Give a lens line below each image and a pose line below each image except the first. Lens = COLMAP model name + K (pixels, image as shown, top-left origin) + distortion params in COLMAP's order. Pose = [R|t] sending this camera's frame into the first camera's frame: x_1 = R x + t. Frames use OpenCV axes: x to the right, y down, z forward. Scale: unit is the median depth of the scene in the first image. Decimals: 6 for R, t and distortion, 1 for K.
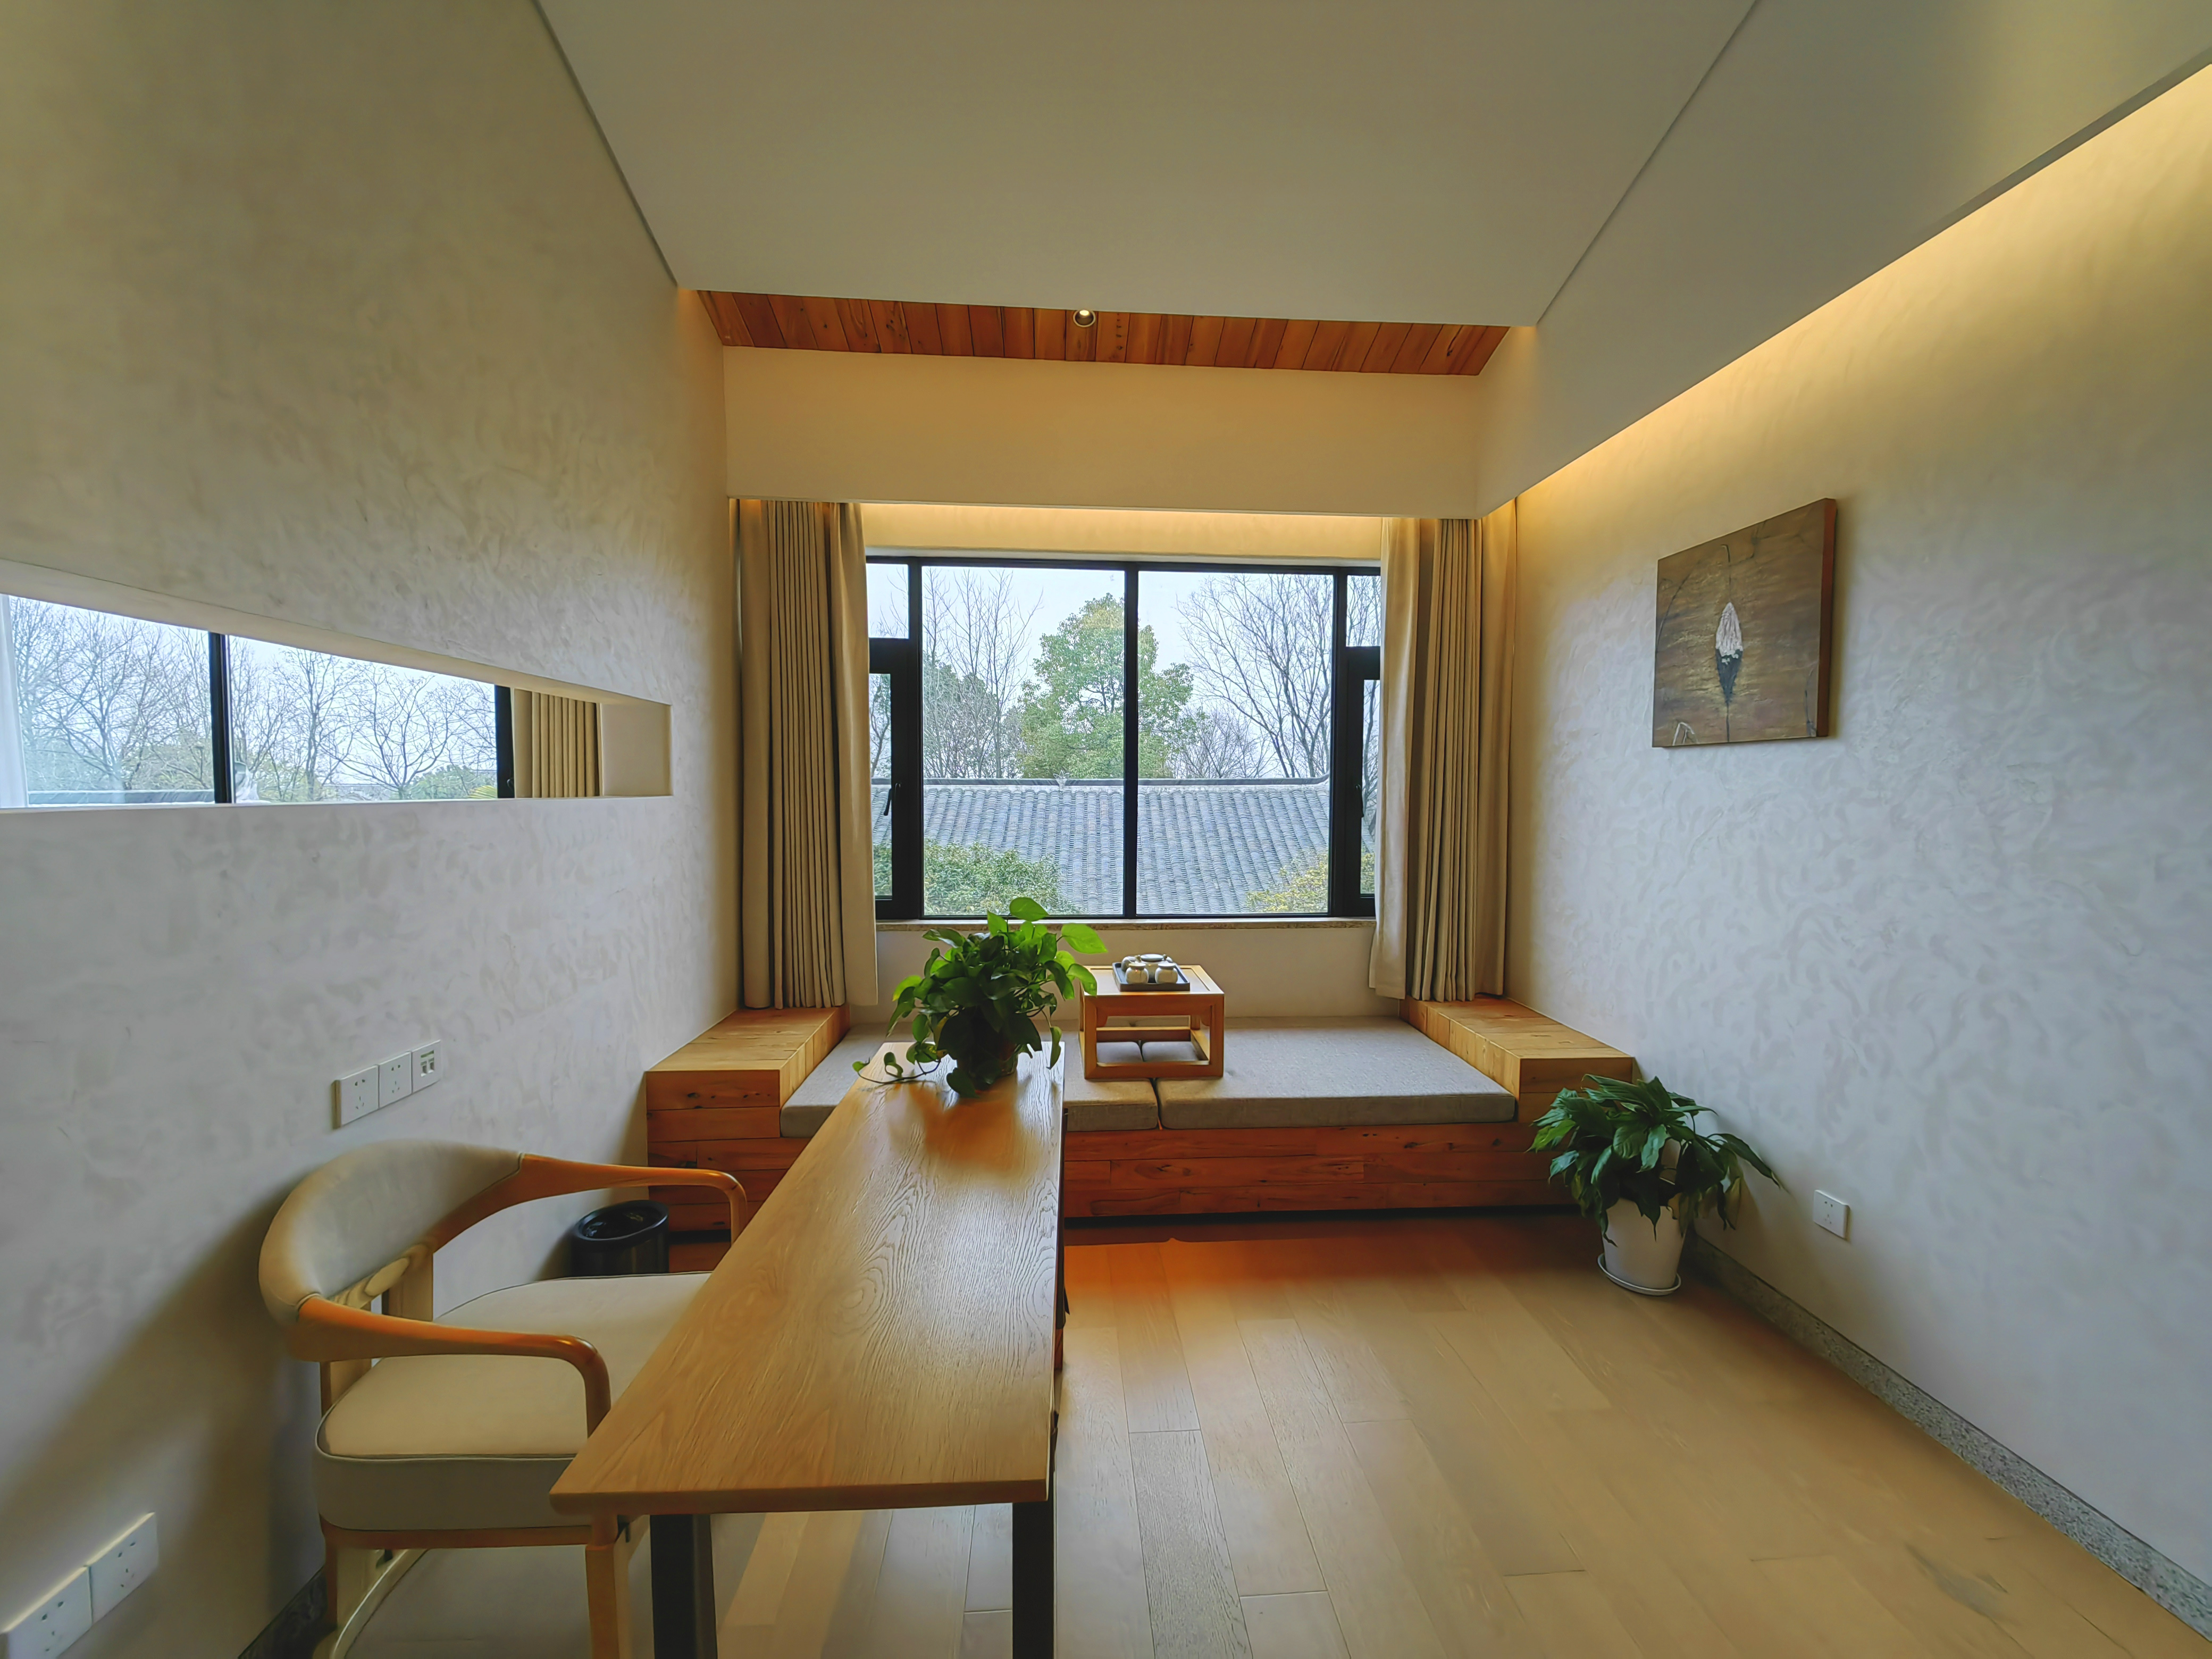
lens RADIAL K [[872.6, 0, 1106.7], [0, 872.6, 836.3], [0, 0, 1]] dist [0.003365, -0.000608]
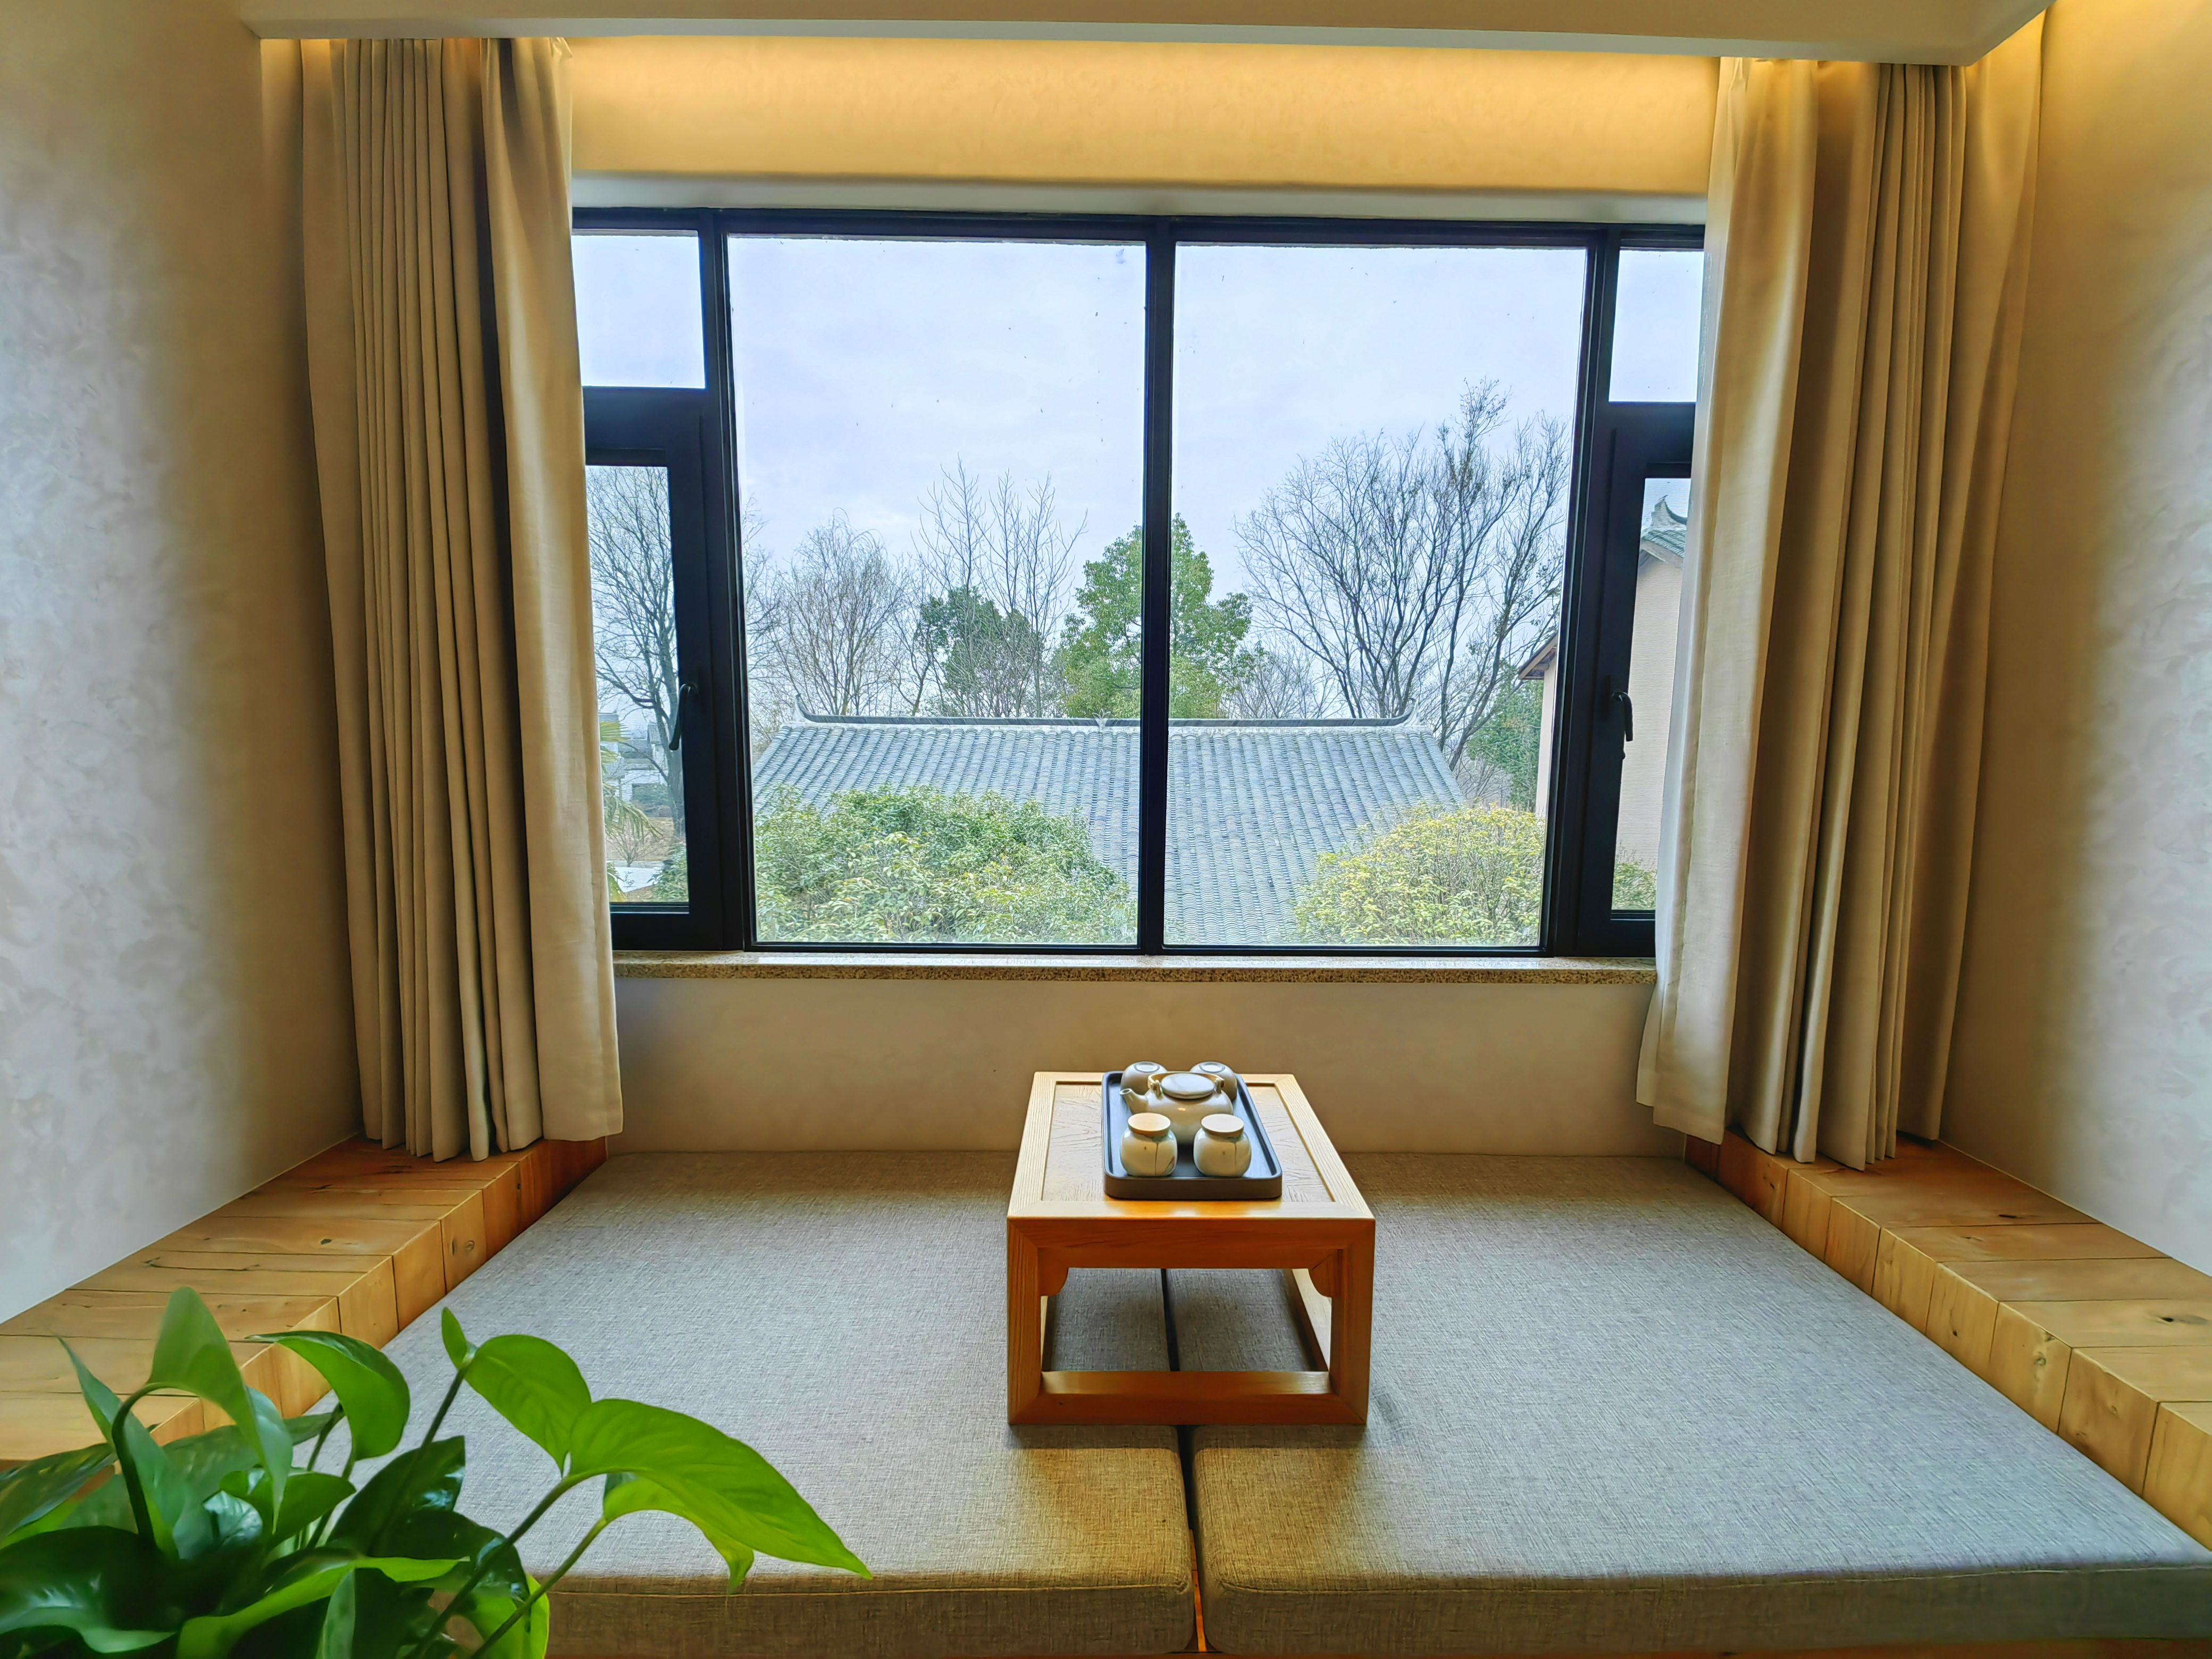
lens RADIAL K [[872.6, 0, 1104.0], [0, 872.6, 838.9], [0, 0, 1]] dist [0.003365, -0.000608]
pose [[0.998052, 0.011677, -0.061283, 0.007032], [-0.007681, 0.997853, 0.065042, -0.001491], [0.061911, -0.064445, 0.995999, 0.113792]]
